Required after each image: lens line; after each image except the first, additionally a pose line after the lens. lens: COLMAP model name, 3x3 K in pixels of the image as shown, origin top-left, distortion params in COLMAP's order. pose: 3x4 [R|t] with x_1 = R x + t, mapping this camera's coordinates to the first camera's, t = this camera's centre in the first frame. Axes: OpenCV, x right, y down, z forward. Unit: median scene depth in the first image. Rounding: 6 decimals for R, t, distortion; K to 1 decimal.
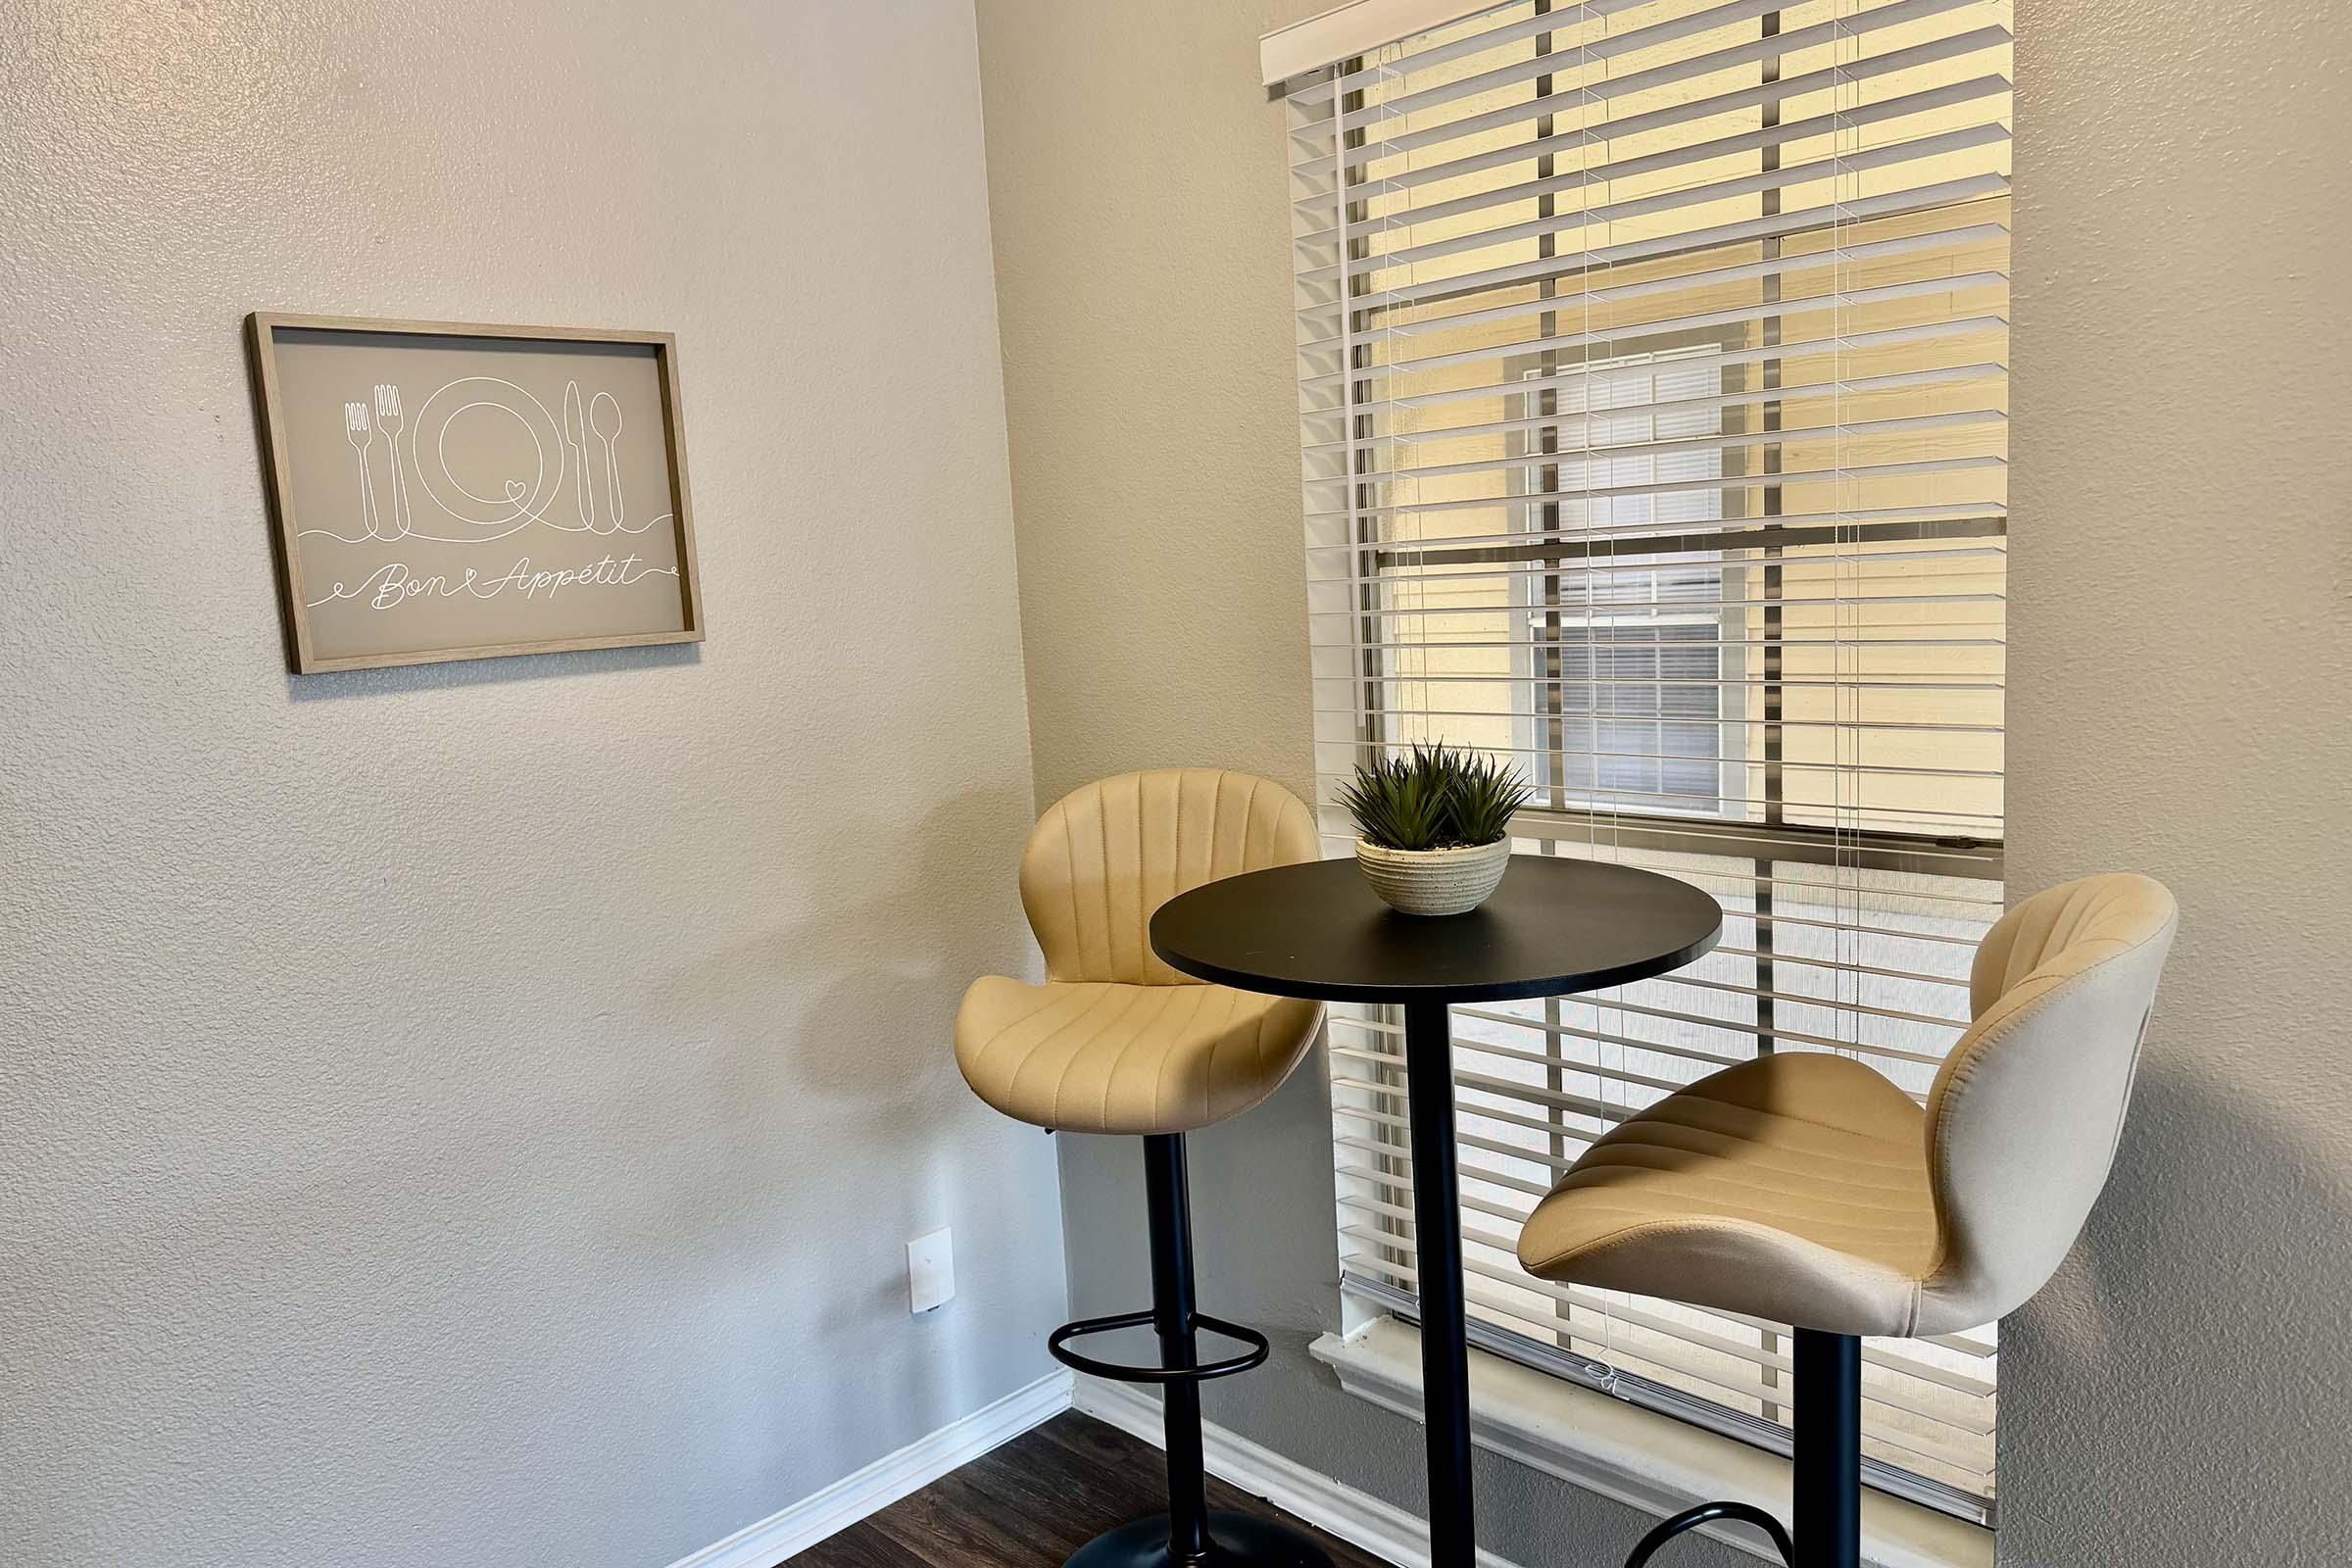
lens RADIAL K [[1659.4, 0, 1179.8], [0, 1659.4, 796.7], [0, 0, 1]] dist [0.098703, -0.162746]
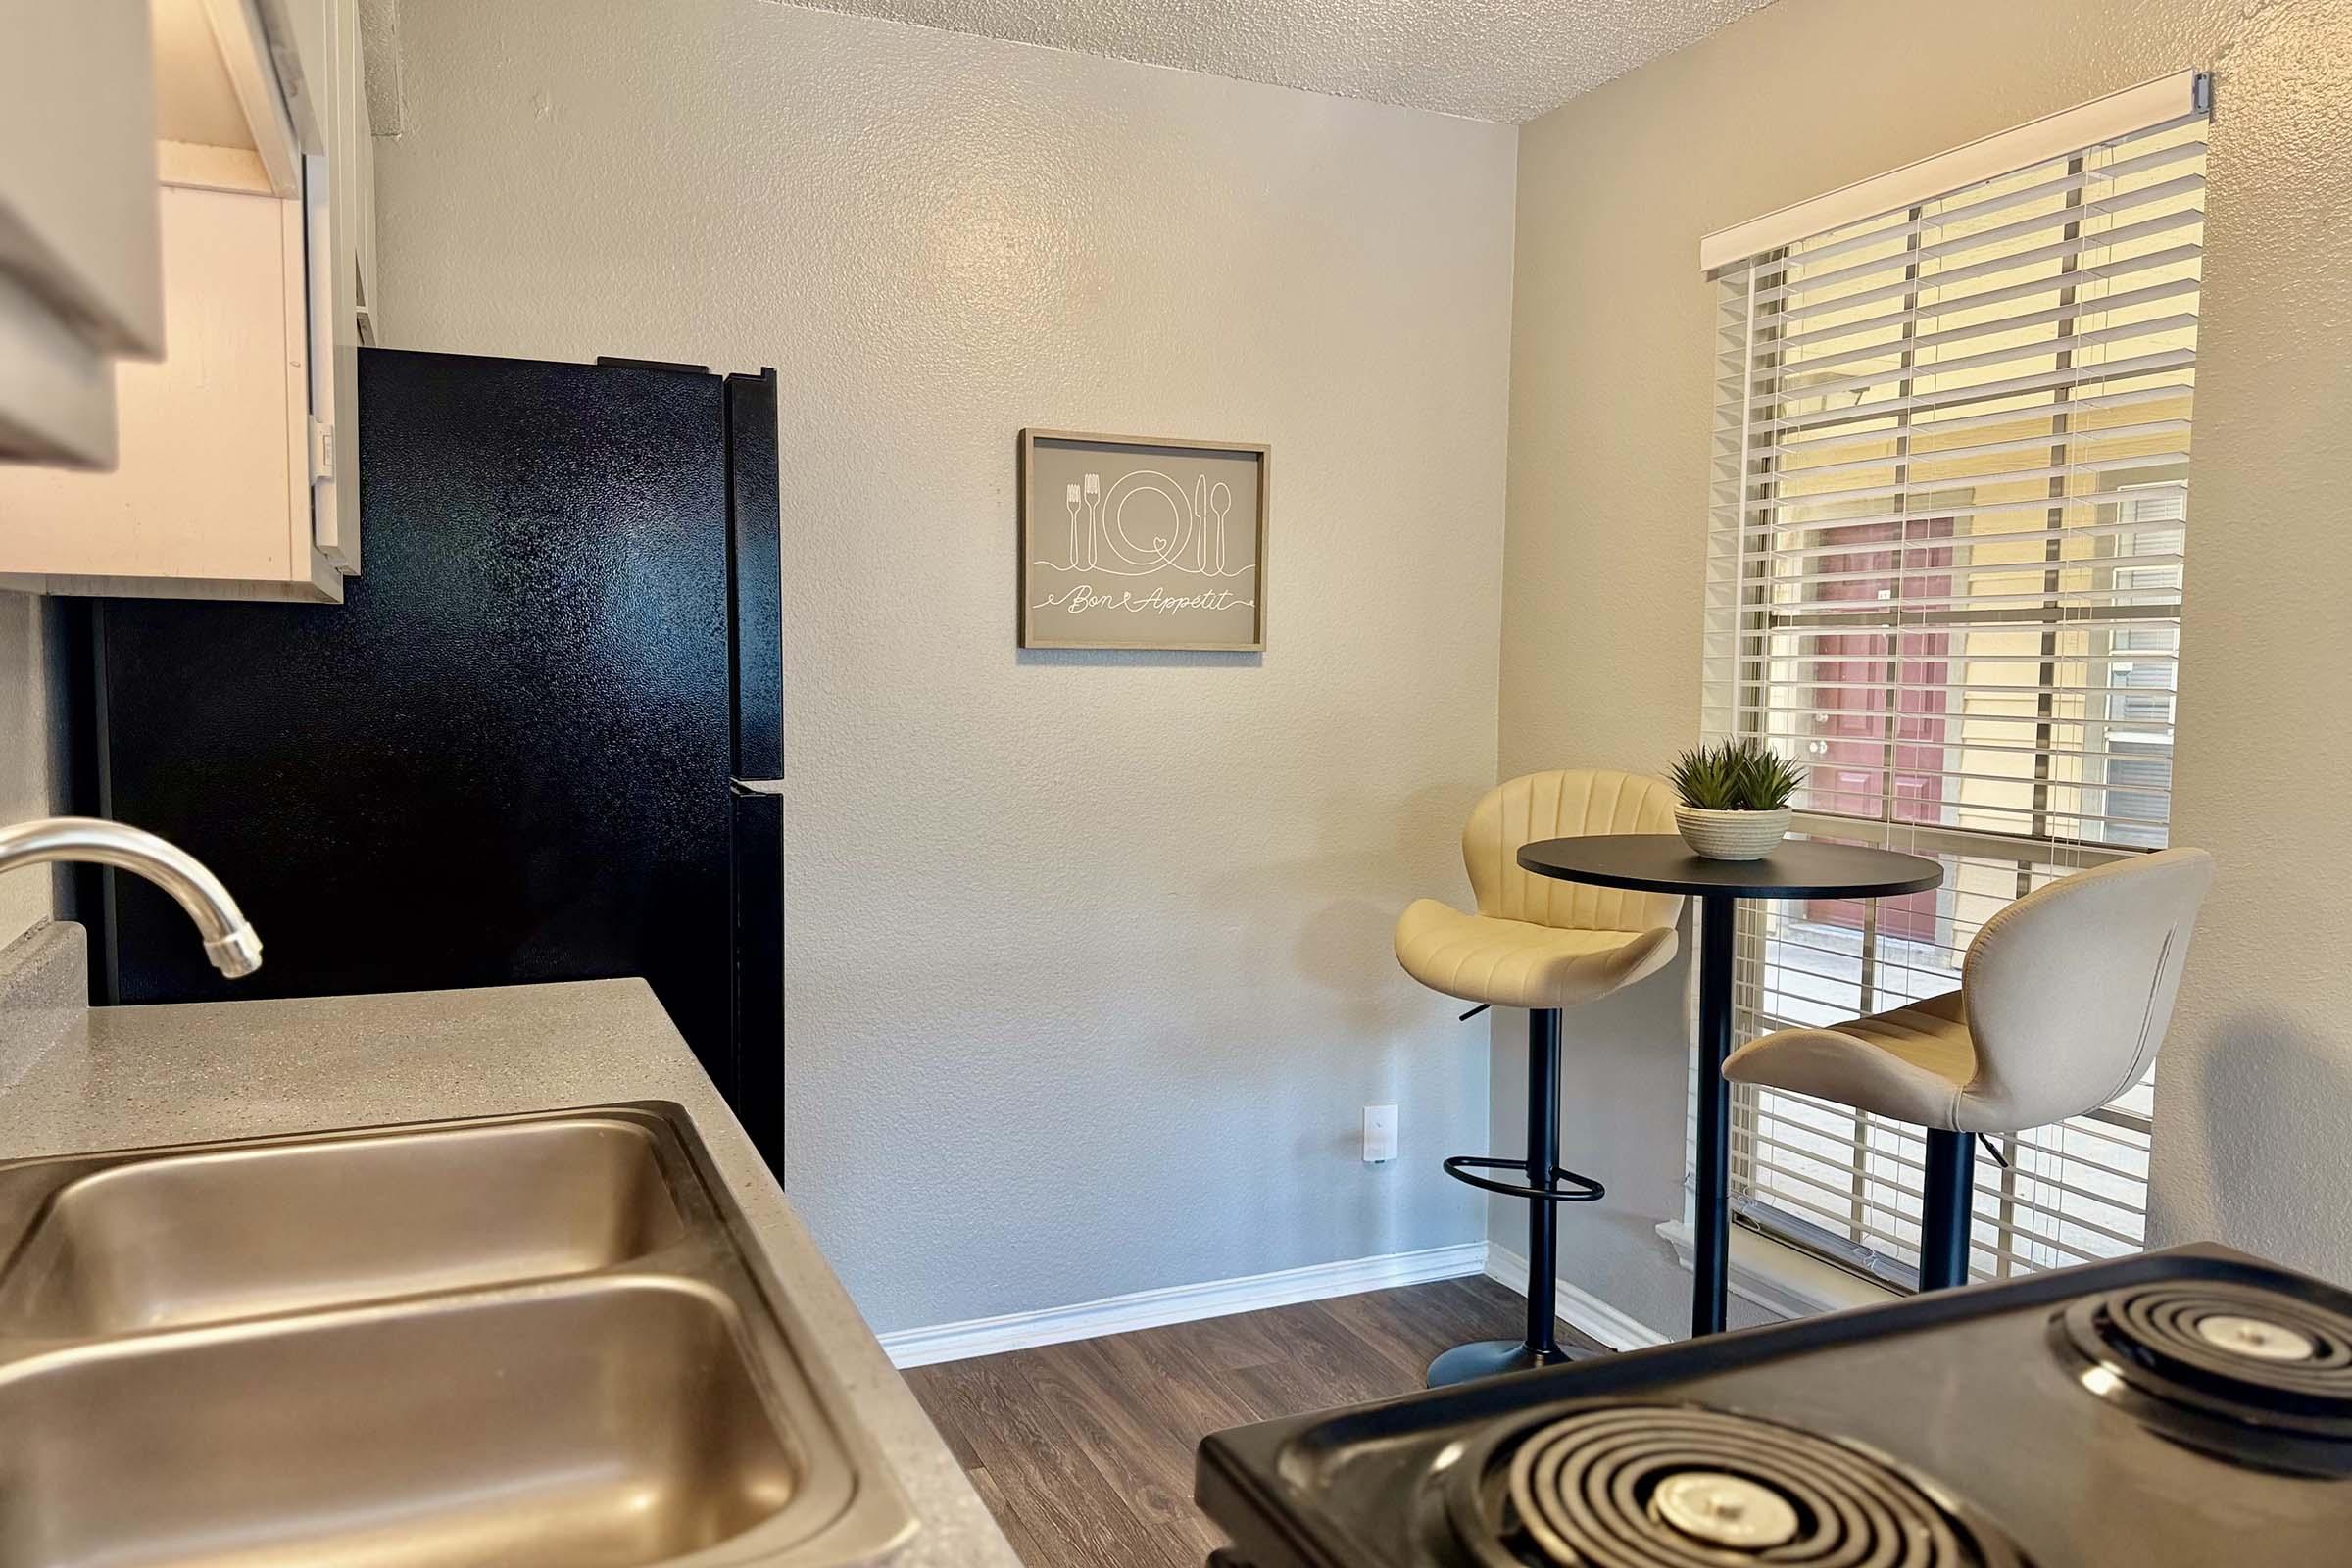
lens RADIAL K [[1659.4, 0, 1179.8], [0, 1659.4, 796.7], [0, 0, 1]] dist [0.098703, -0.162746]
pose [[0.931590, 0.093854, -0.351185, 0.174121], [-0.114047, 0.992778, -0.037212, 0.099556], [0.345156, 0.074718, 0.935566, -0.391817]]
